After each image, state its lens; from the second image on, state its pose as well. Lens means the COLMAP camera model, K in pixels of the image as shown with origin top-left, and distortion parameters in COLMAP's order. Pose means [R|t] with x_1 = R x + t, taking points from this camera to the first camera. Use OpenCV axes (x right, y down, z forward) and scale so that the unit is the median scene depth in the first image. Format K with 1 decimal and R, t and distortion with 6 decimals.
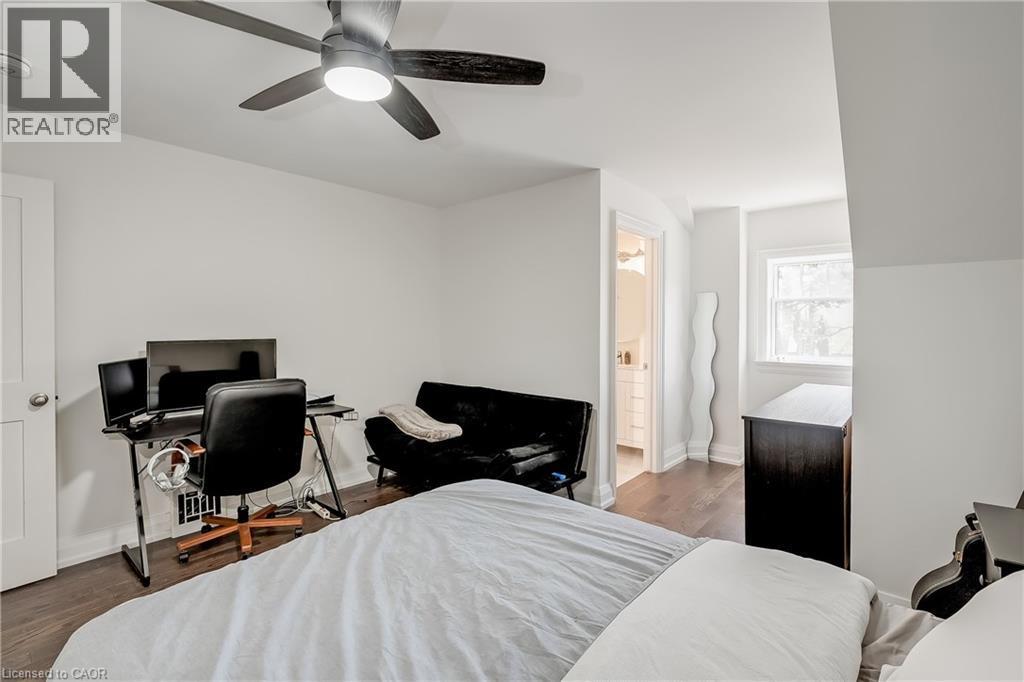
lens RADIAL K [[471.7, 0, 514.0], [0, 471.7, 331.2], [0, 0, 1]] dist [-0.000532, -0.000106]
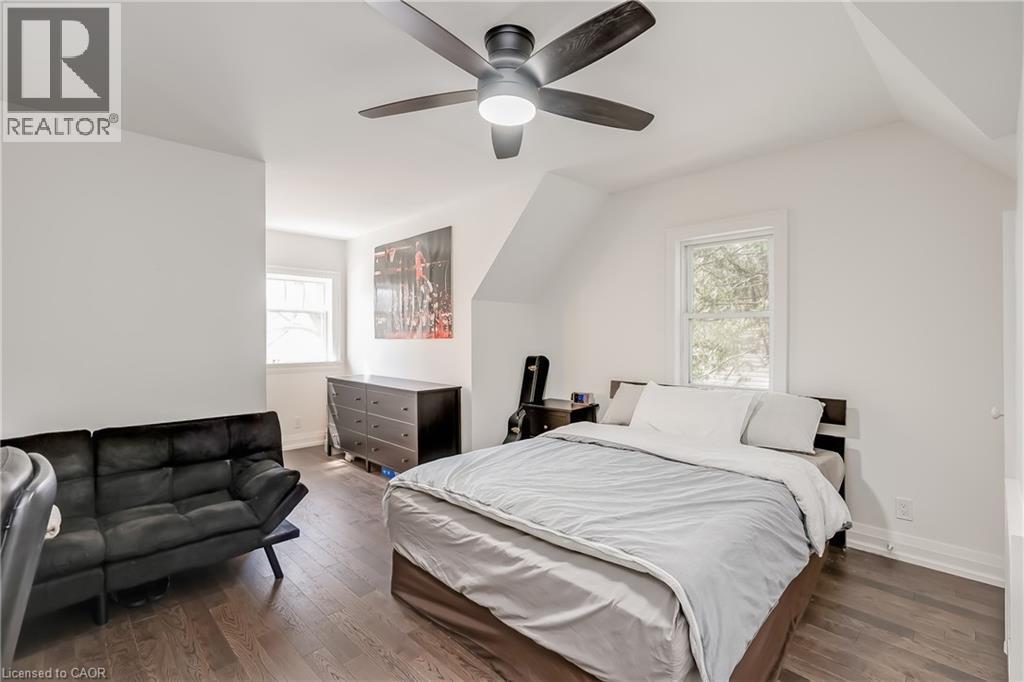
lens RADIAL K [[471.7, 0, 513.2], [0, 471.7, 337.3], [0, 0, 1]] dist [-0.000532, -0.000106]
pose [[0.072150, -0.014314, 0.997291, -0.936539], [0.015188, 0.999797, 0.013251, 0.002501], [-0.997278, 0.014191, 0.072353, 0.578162]]
